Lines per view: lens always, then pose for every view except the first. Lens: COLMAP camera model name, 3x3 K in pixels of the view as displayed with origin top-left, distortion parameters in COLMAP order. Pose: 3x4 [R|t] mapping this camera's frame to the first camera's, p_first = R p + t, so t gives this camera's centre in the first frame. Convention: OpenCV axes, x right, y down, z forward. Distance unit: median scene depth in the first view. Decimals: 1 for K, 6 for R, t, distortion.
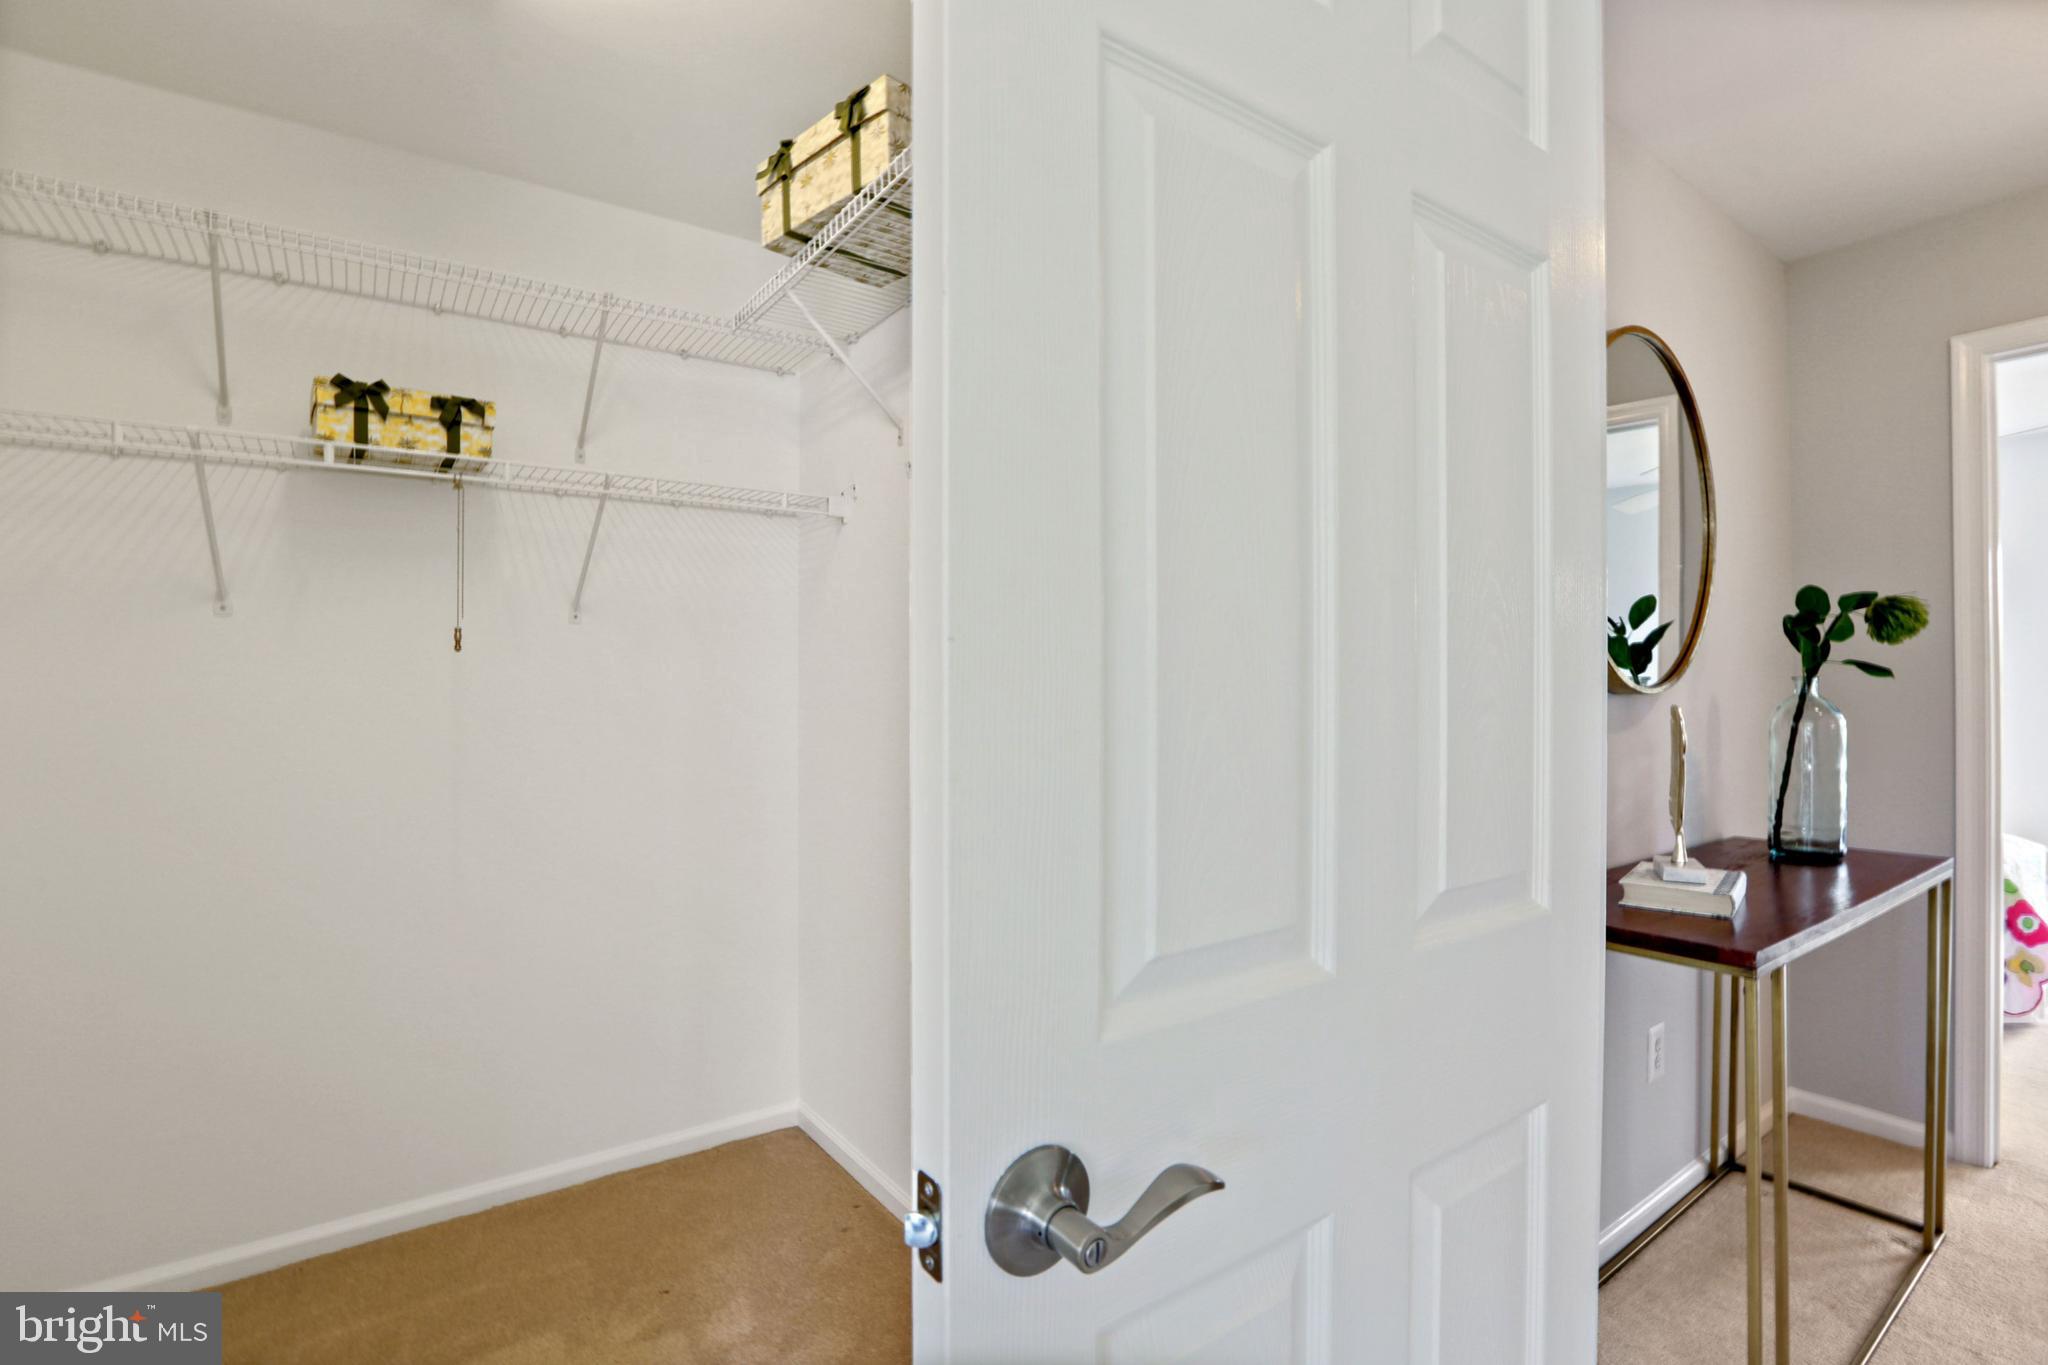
lens RADIAL K [[950.6, 0, 1015.8], [0, 950.6, 682.6], [0, 0, 1]] dist [-0.033984, 0.016159]
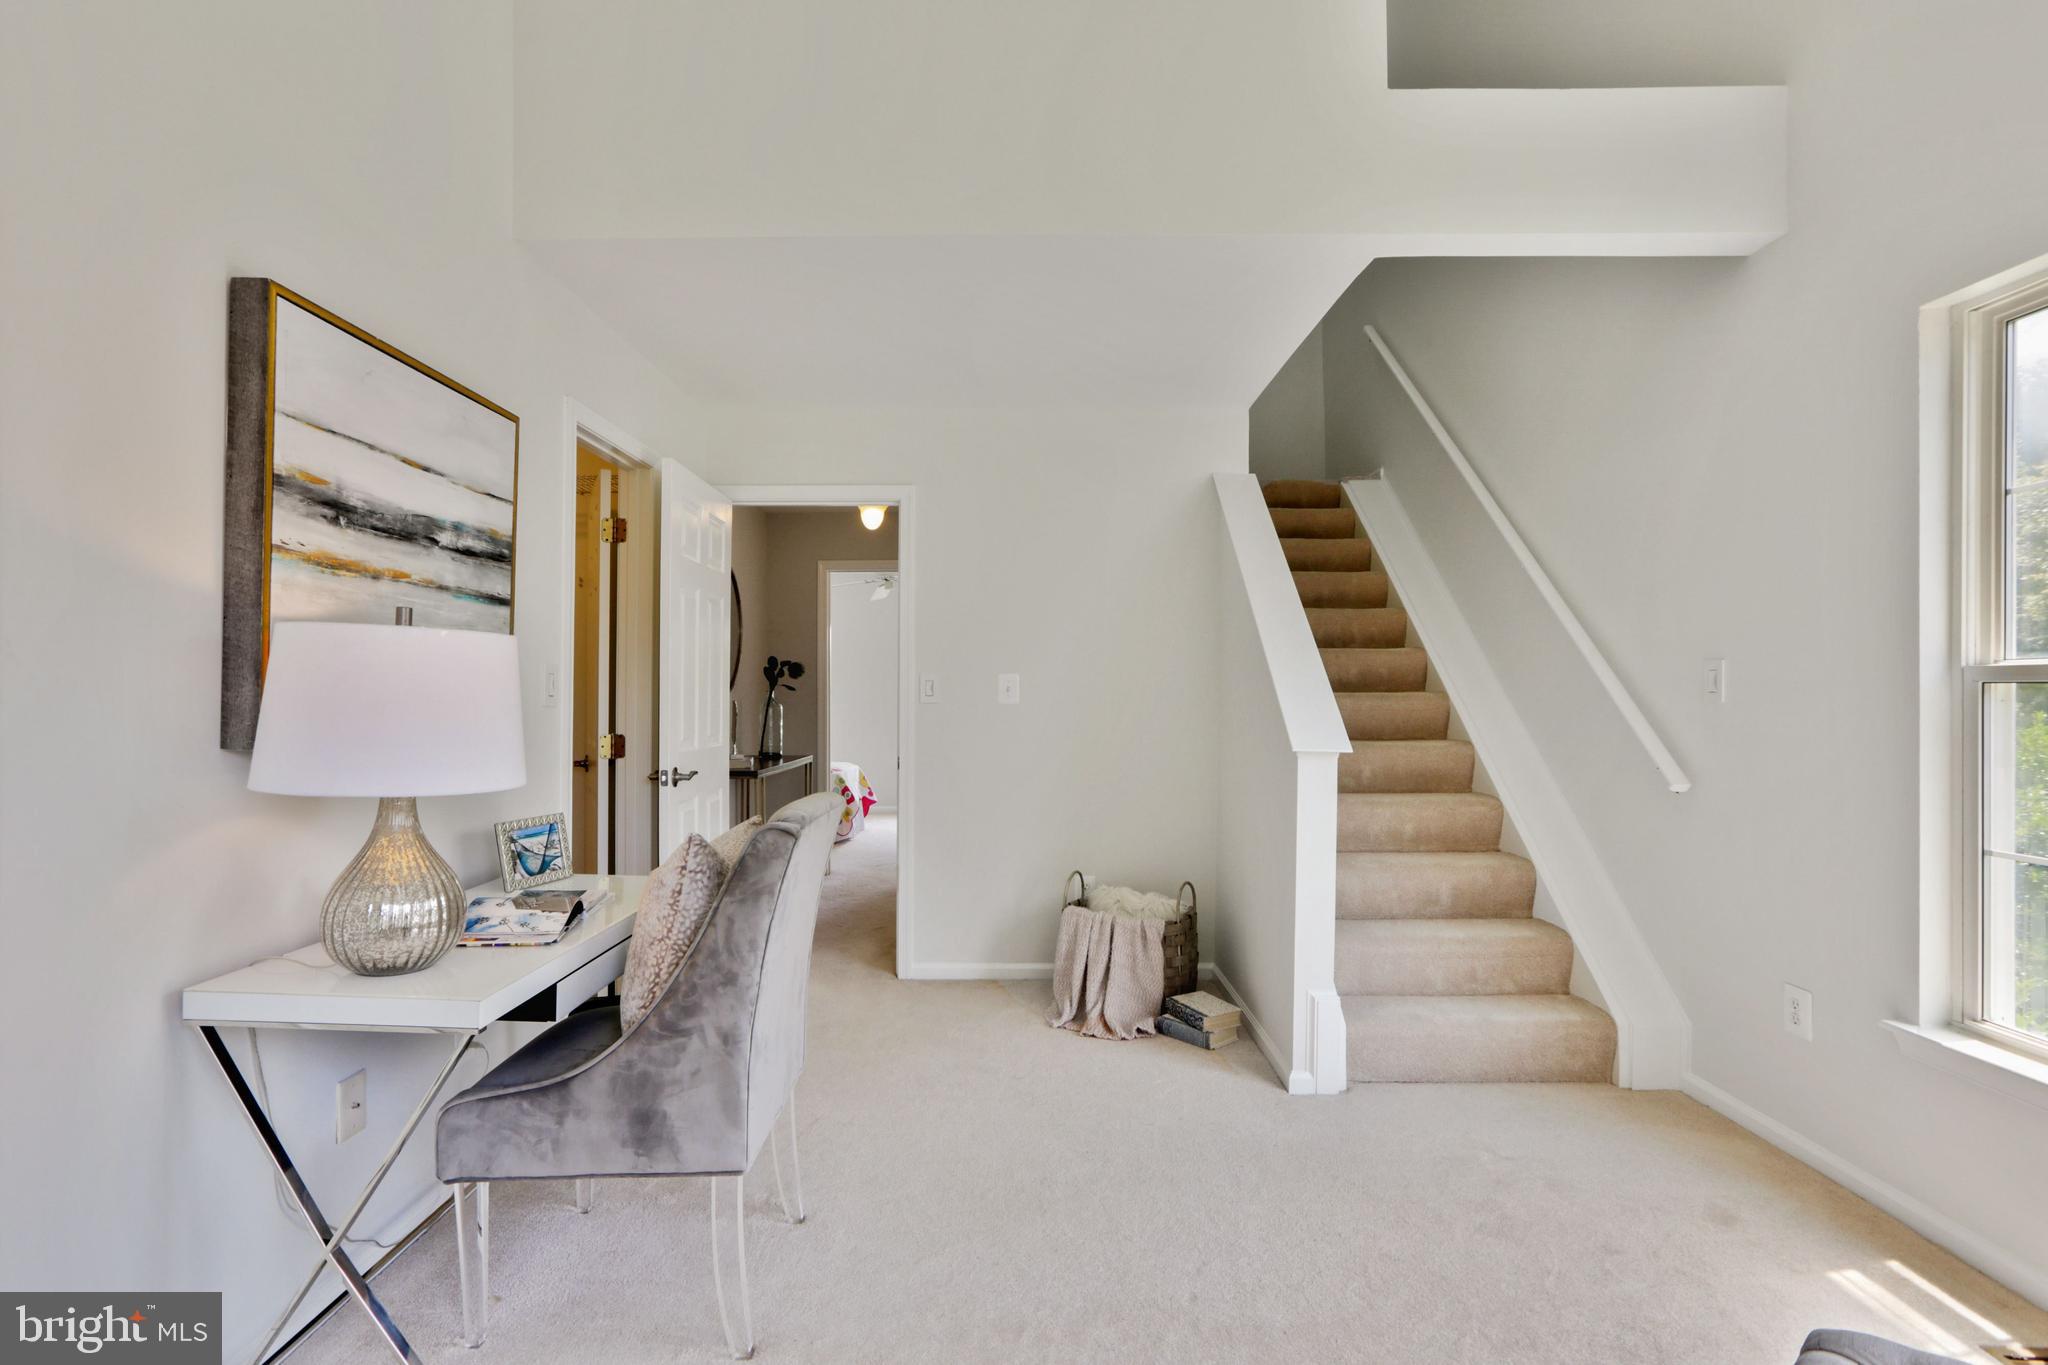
lens RADIAL K [[950.6, 0, 1015.8], [0, 950.6, 682.6], [0, 0, 1]] dist [-0.033984, 0.016159]
pose [[0.582515, 0.010178, 0.812756, -0.964470], [-0.002937, 0.999941, -0.010417, -0.003262], [-0.812814, 0.003681, 0.582511, -1.165563]]
